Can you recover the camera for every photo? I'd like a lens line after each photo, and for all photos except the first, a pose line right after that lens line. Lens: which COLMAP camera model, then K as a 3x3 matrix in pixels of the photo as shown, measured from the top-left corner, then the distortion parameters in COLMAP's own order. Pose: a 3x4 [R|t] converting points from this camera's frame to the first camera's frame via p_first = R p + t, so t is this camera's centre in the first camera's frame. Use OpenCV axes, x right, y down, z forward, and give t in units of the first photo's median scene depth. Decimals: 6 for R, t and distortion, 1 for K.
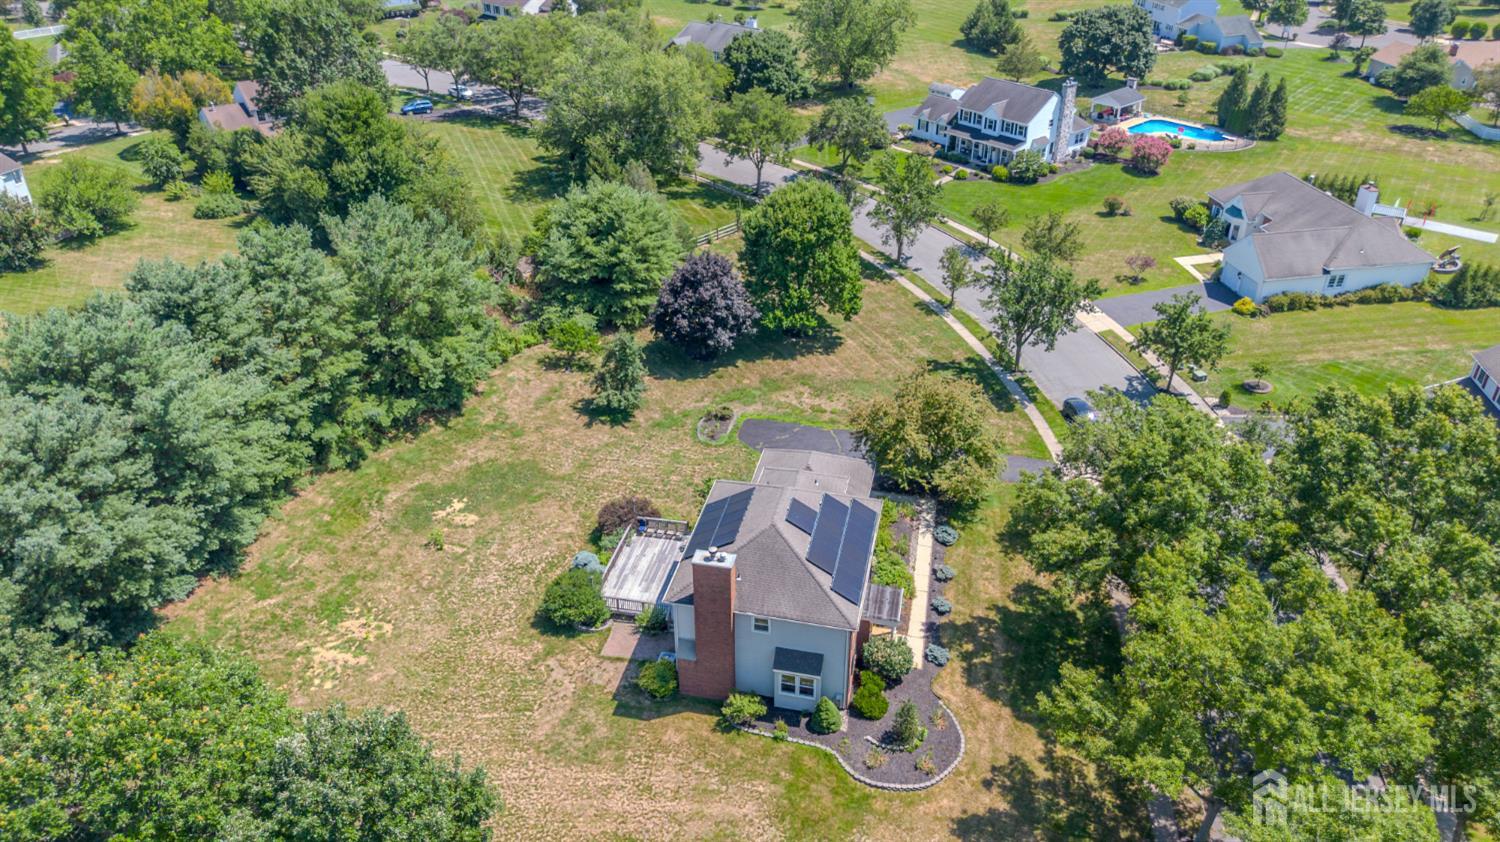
lens RADIAL K [[1065.7, 0, 747.5], [0, 1065.7, 424.6], [0, 0, 1]] dist [0.076573, -0.080192]
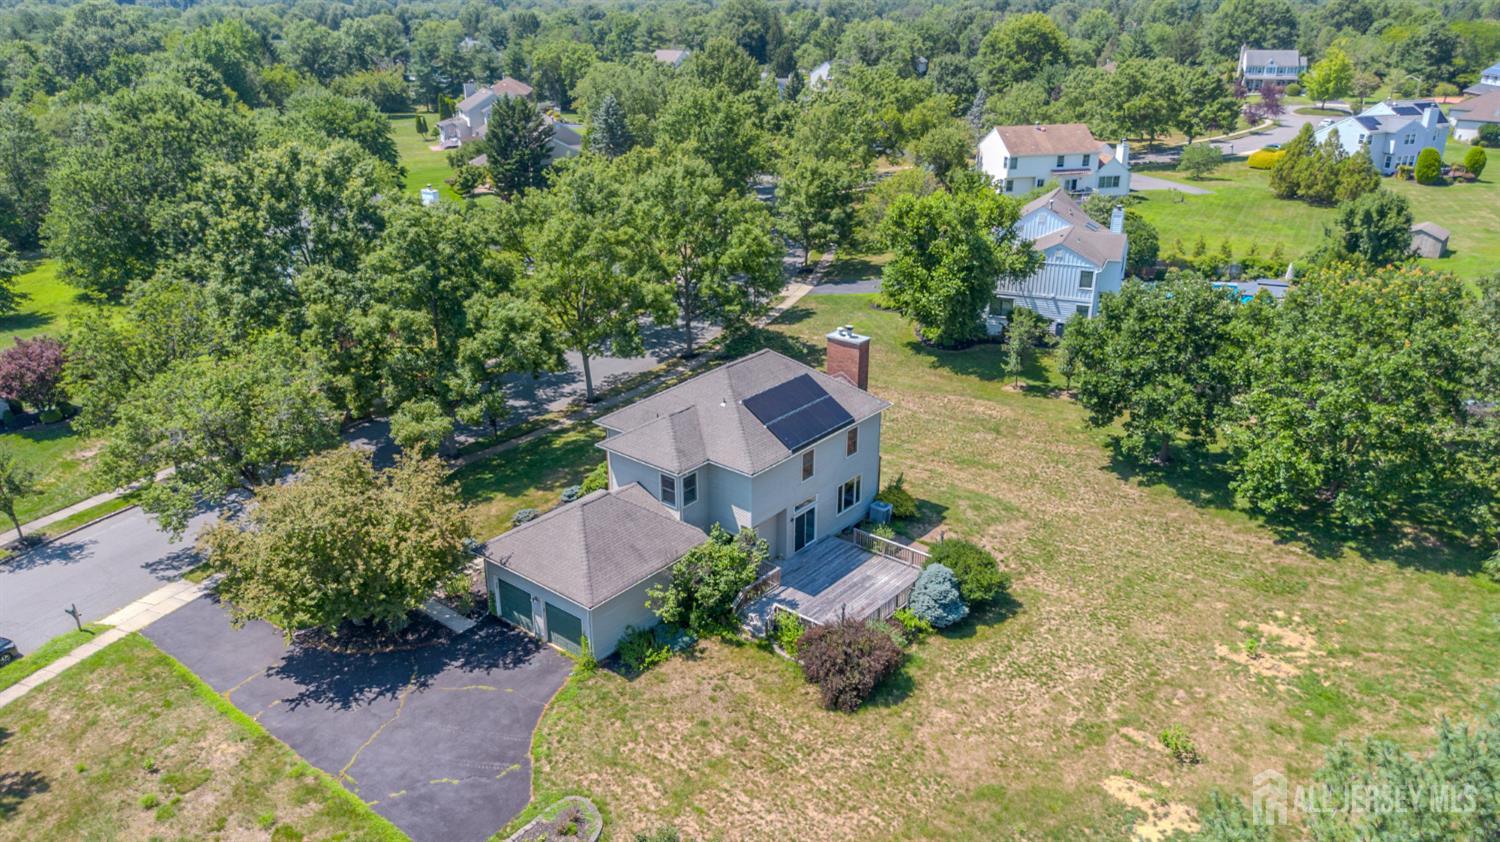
lens RADIAL K [[1065.7, 0, 747.5], [0, 1065.7, 424.6], [0, 0, 1]] dist [0.076573, -0.080192]
pose [[-0.890263, -0.164513, 0.424697, -0.285907], [0.245040, 0.613006, 0.751118, -0.447777], [-0.383910, 0.772761, -0.505424, 1.173564]]
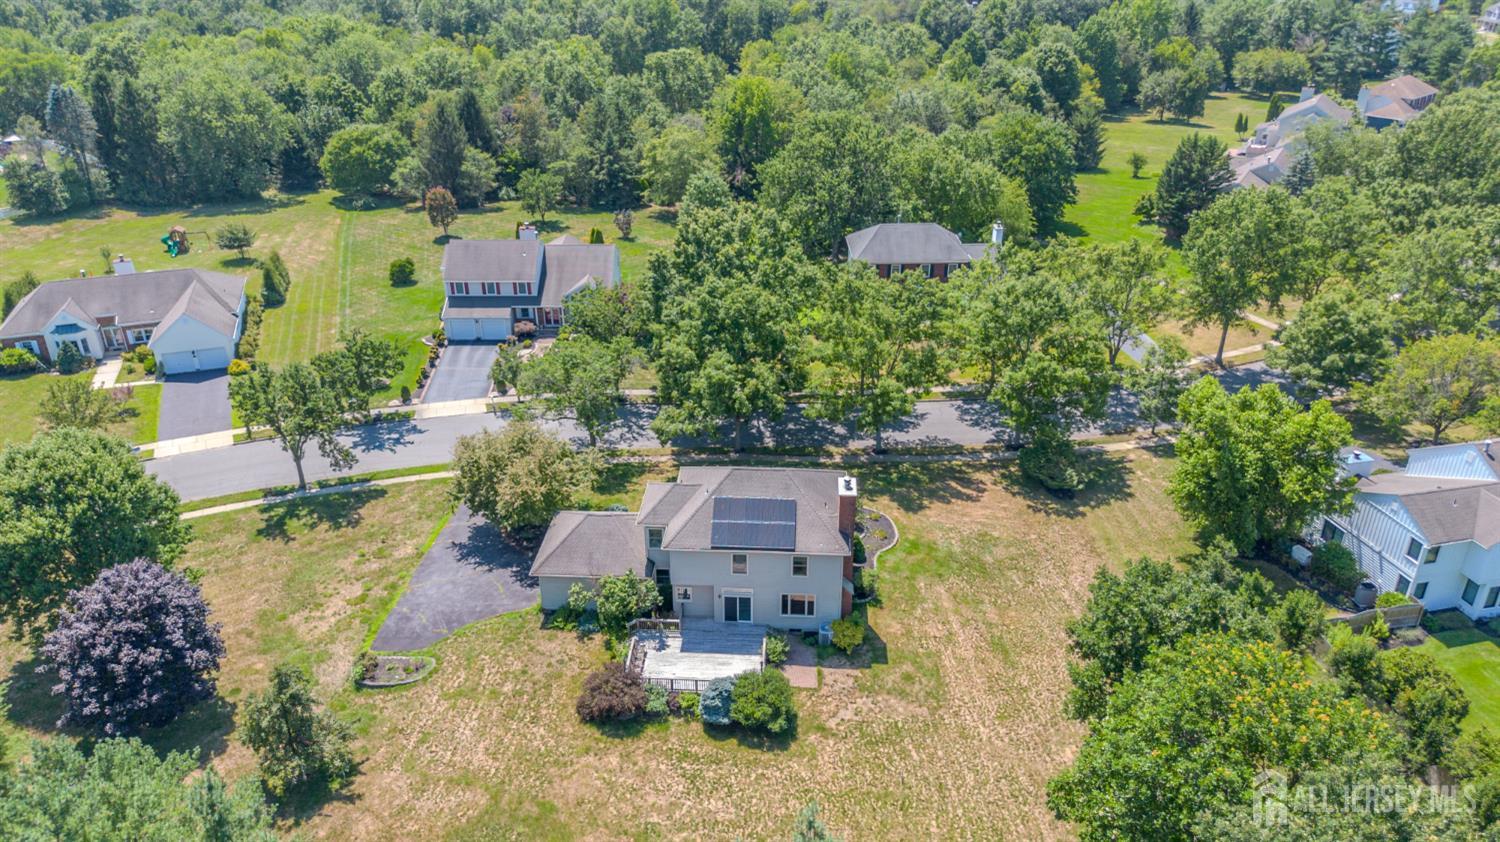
lens RADIAL K [[1065.7, 0, 747.5], [0, 1065.7, 424.6], [0, 0, 1]] dist [0.076573, -0.080192]
pose [[-0.160035, -0.440860, 0.883194, -0.763546], [0.518629, 0.723729, 0.455237, -0.388955], [-0.839889, 0.530903, 0.112821, 0.665369]]
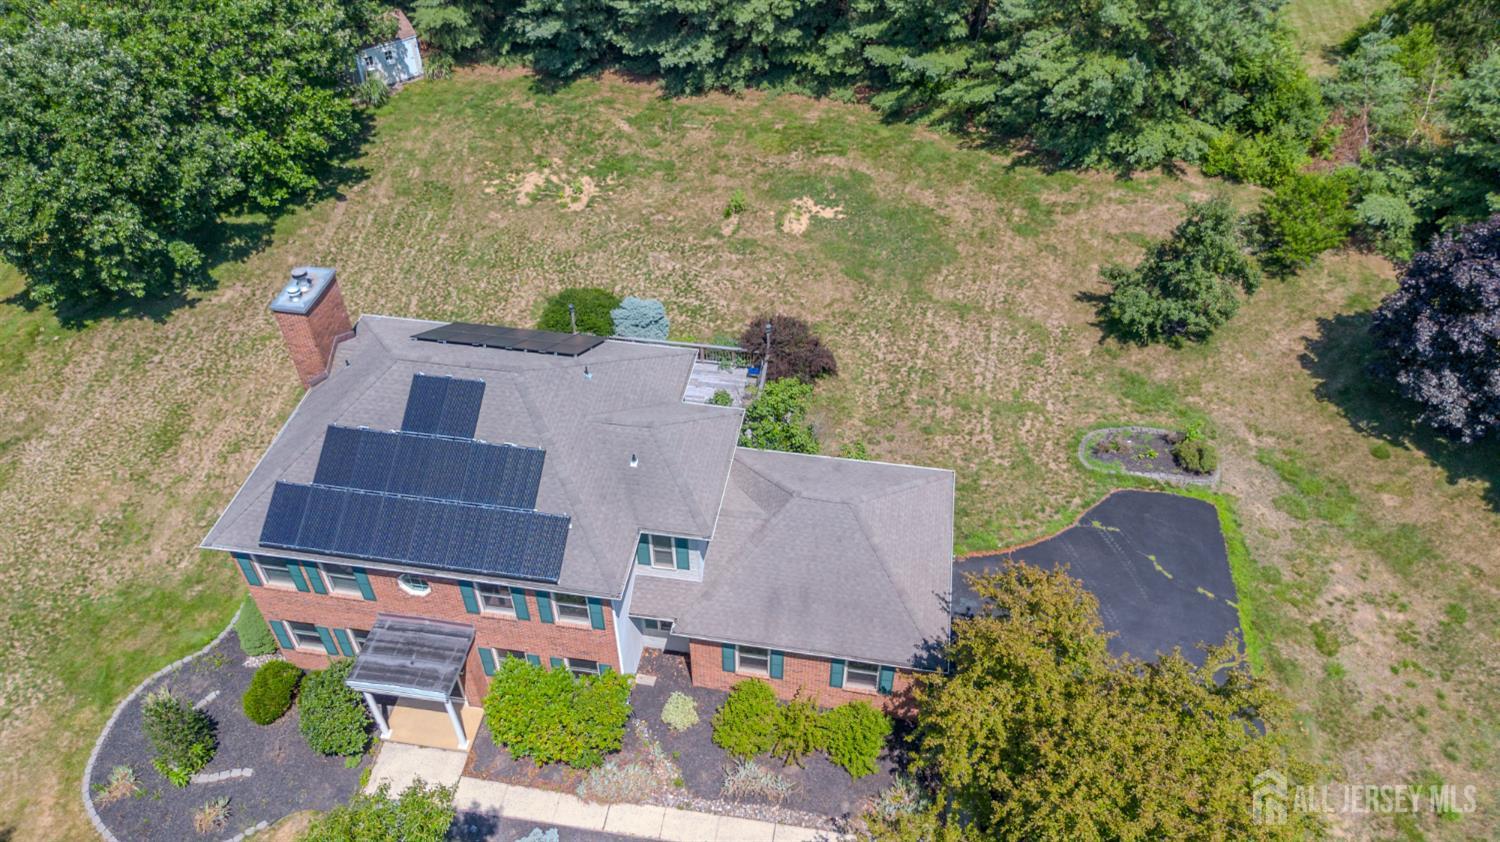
lens RADIAL K [[1065.7, 0, 747.5], [0, 1065.7, 424.6], [0, 0, 1]] dist [0.076573, -0.080192]
pose [[0.054573, 0.688855, -0.722842, 0.336631], [-0.515767, 0.639315, 0.570317, -0.211972], [0.854989, 0.341694, 0.390178, 0.725285]]
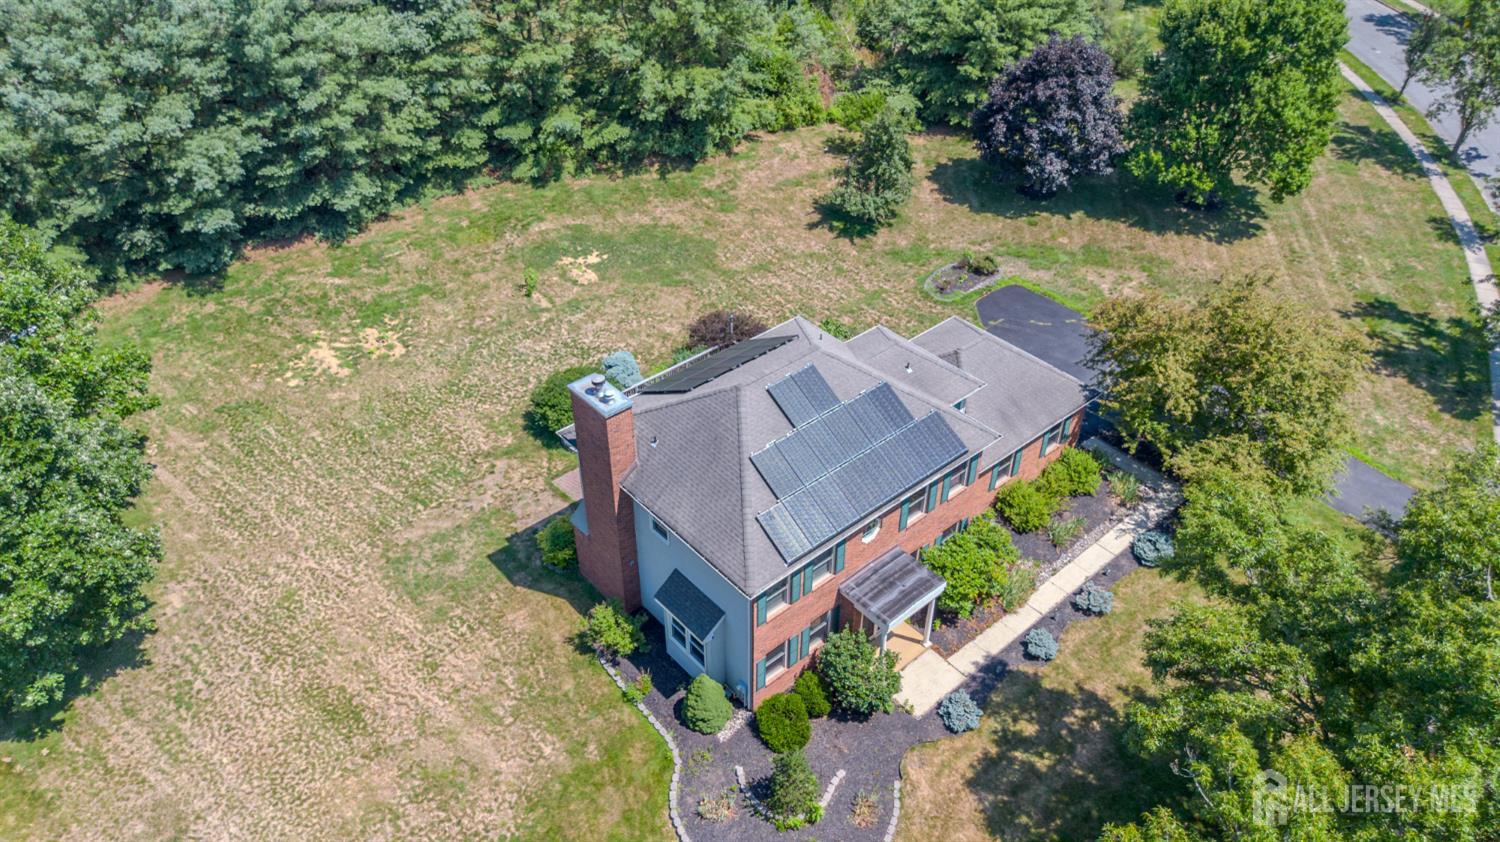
lens RADIAL K [[1065.7, 0, 747.5], [0, 1065.7, 424.6], [0, 0, 1]] dist [0.076573, -0.080192]
pose [[0.803562, 0.372602, -0.464172, 0.241881], [-0.313917, 0.927852, 0.201363, -0.007404], [0.505711, -0.016096, 0.862553, 0.364576]]
